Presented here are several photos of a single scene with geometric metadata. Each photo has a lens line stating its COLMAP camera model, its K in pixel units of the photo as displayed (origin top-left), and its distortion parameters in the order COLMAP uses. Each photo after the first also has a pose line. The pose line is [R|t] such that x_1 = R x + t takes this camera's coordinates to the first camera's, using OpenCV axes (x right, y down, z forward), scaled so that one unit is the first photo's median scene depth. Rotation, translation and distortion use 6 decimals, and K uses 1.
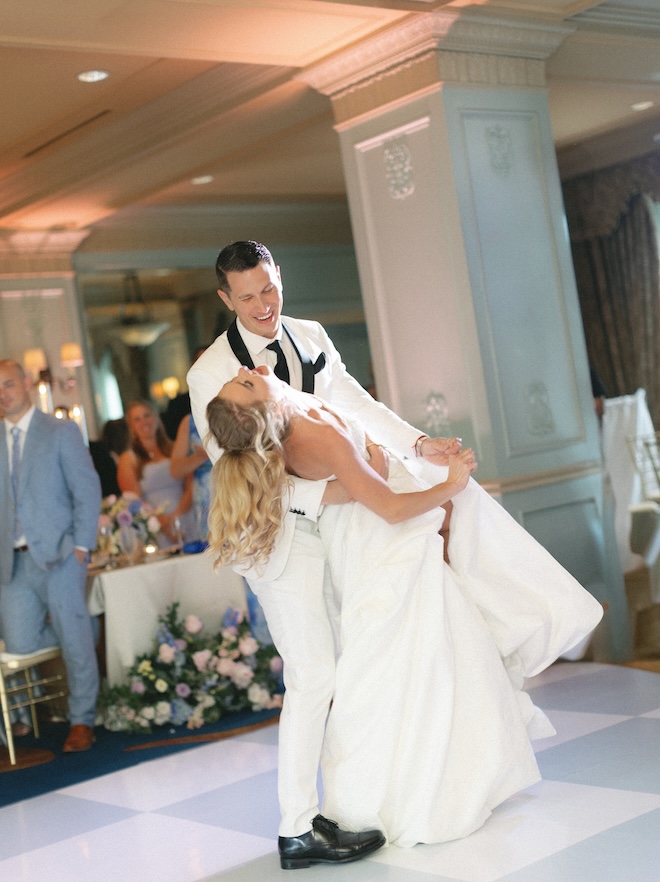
lens RADIAL K [[1438.9, 0, 328.8], [0, 1438.9, 440.2], [0, 0, 1]] dist [0.010943, 0.000000]
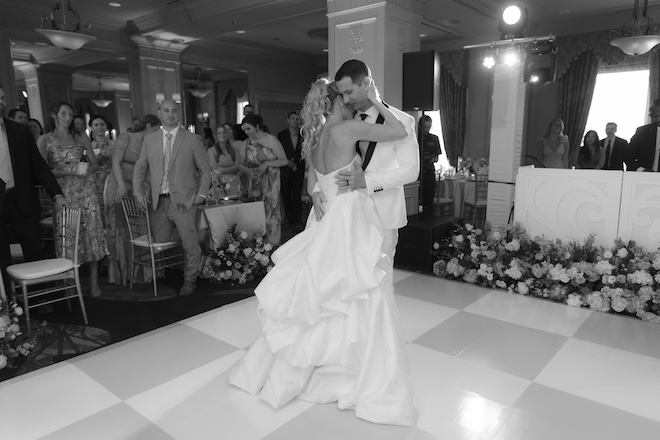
lens RADIAL K [[468.6, 0, 333.4], [0, 468.6, 221.5], [0, 0, 1]] dist [0.001087, -0.000679]
pose [[0.970418, 0.107917, 0.215970, -0.120173], [-0.141542, 0.978986, 0.146806, -0.017439], [-0.195589, -0.173032, 0.965300, 0.288593]]
